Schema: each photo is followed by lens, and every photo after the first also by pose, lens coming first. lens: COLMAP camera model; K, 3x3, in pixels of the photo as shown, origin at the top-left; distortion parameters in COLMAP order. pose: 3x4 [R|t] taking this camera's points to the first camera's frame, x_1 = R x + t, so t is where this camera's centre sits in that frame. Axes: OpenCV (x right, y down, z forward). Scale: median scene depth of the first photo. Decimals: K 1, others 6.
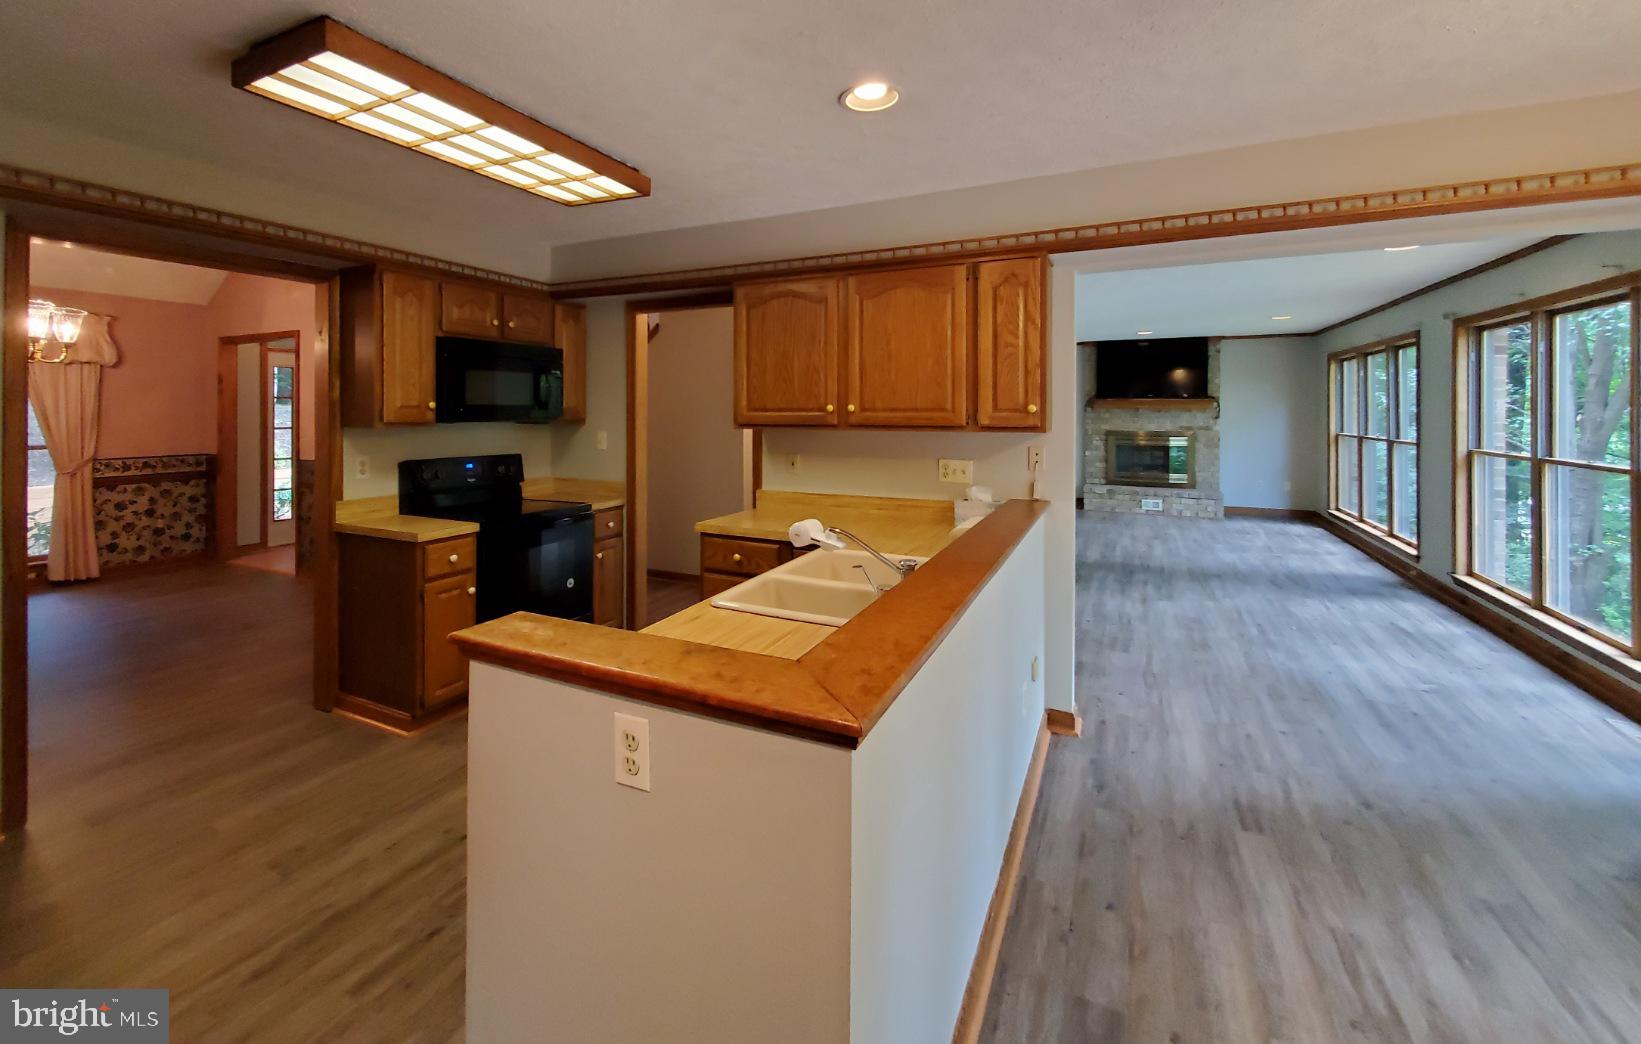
lens RADIAL K [[669.9, 0, 809.7], [0, 669.9, 414.5], [0, 0, 1]] dist [0.002566, 0.000809]
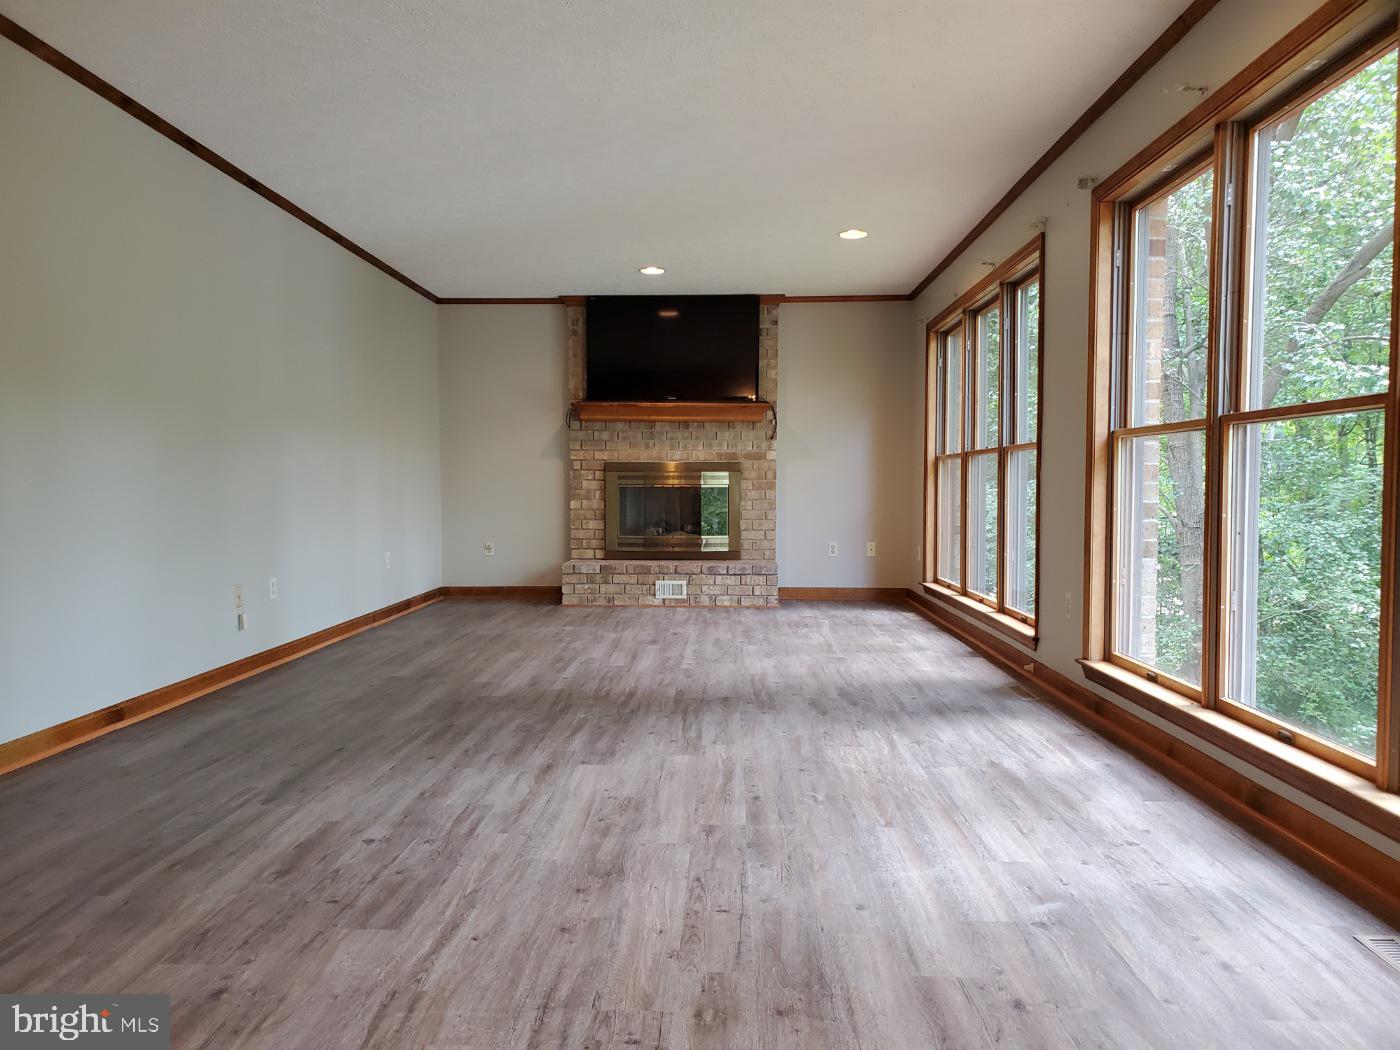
lens RADIAL K [[1082.0, 0, 698.3], [0, 1082.0, 532.1], [0, 0, 1]] dist [-0.001447, -0.001138]
pose [[0.909083, -0.014410, 0.416367, 0.267682], [-0.002520, 0.999193, 0.040083, 0.085964], [-0.416608, -0.037488, 0.908313, 0.292615]]
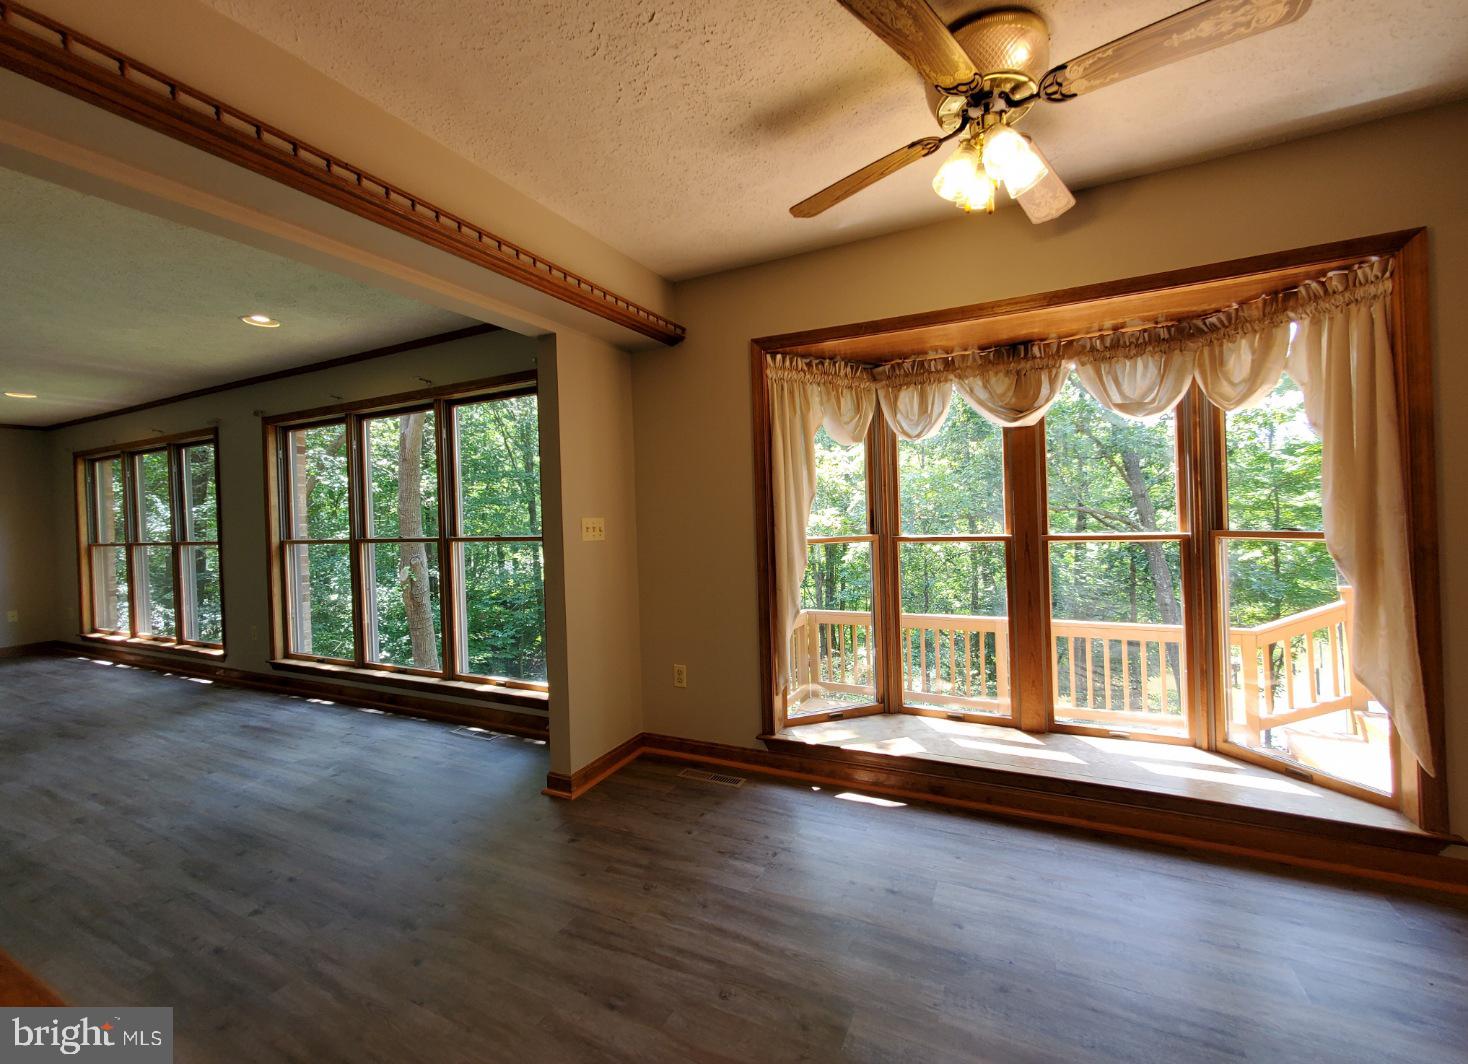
lens RADIAL K [[593.5, 0, 733.0], [0, 593.5, 516.3], [0, 0, 1]] dist [-0.004931, -0.000408]
pose [[0.003053, -0.005597, 0.999980, 0.036376], [0.041102, 0.999140, 0.005467, 0.032764], [-0.999150, 0.041085, 0.003281, 0.238957]]
